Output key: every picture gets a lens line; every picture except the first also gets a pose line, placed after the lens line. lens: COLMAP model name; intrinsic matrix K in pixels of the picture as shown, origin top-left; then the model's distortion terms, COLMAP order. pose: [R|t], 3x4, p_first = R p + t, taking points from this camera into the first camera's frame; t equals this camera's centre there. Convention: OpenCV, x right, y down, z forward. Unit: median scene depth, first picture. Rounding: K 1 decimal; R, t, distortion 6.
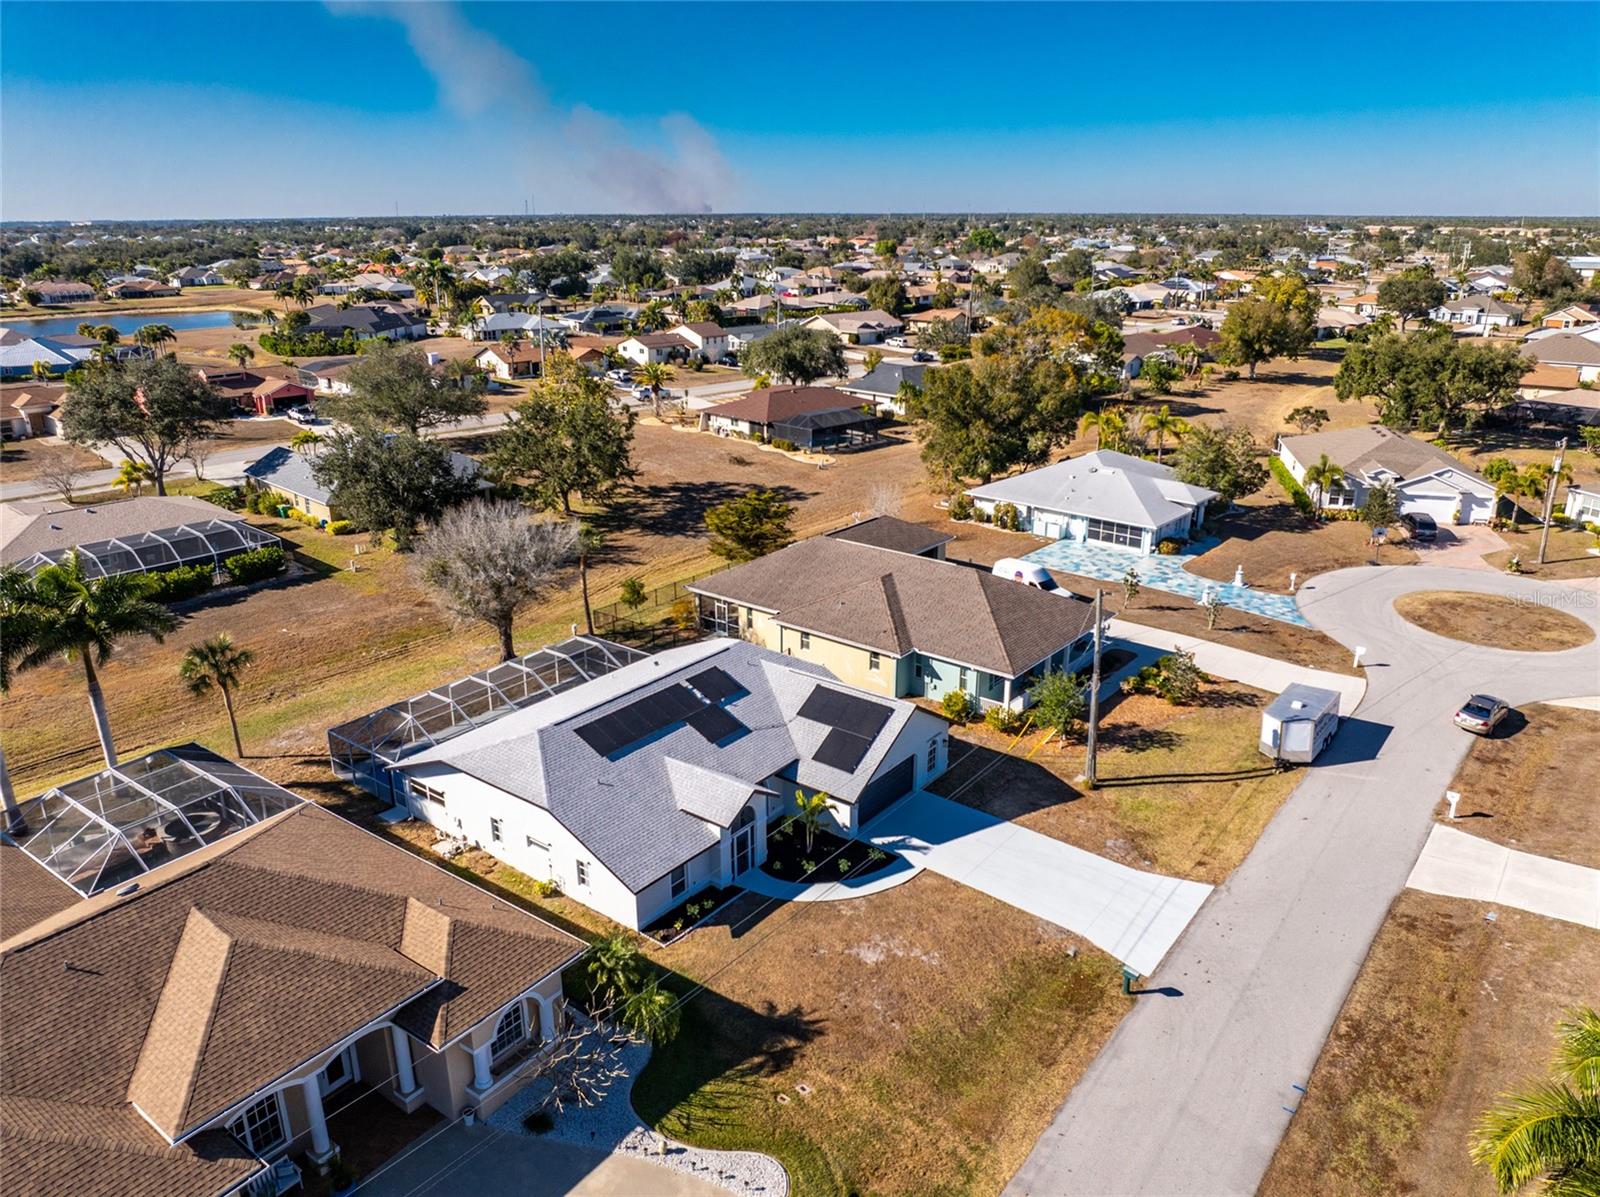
lens RADIAL K [[1124.8, 0, 800.0], [0, 1124.8, 598.5], [0, 0, 1]] dist [-0.006145, -0.055228]
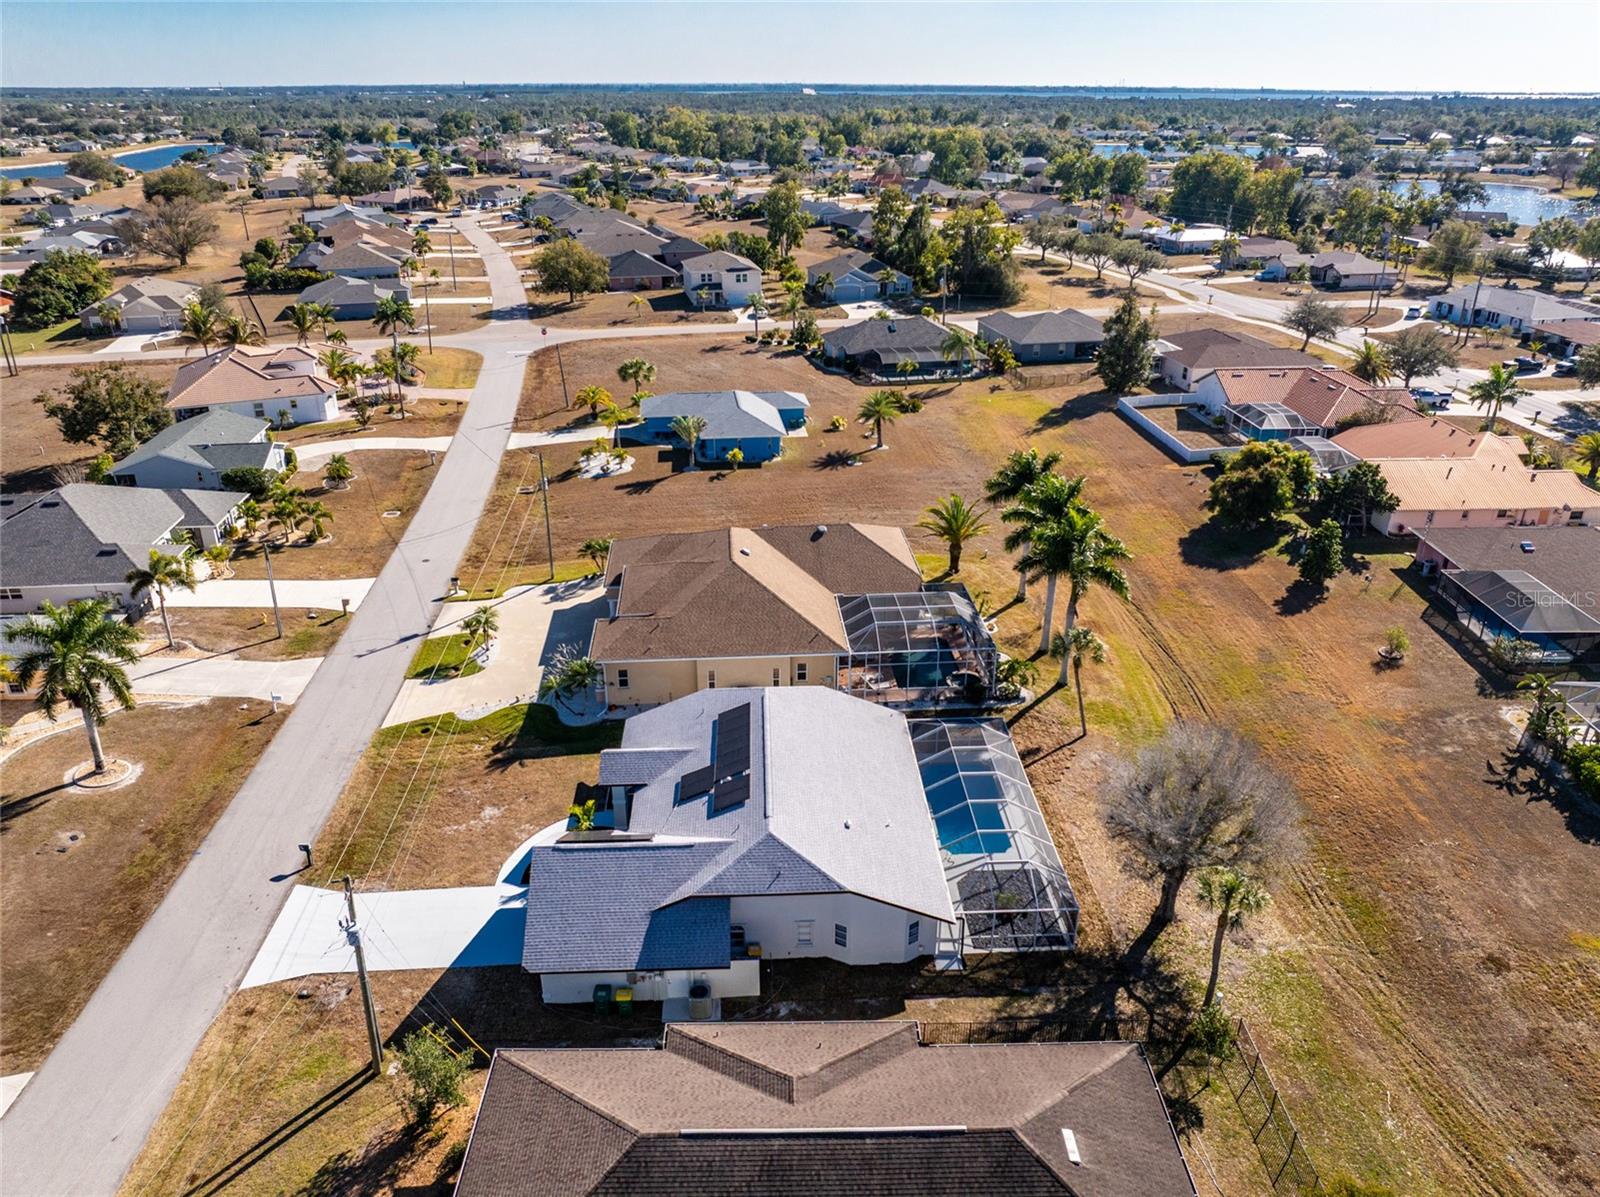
lens RADIAL K [[1124.8, 0, 800.0], [0, 1124.8, 598.5], [0, 0, 1]] dist [-0.006145, -0.055228]
pose [[-0.764139, 0.275419, -0.583298, 0.463832], [-0.209852, 0.748932, 0.628541, -0.779972], [0.609962, 0.602699, -0.514491, 1.601874]]
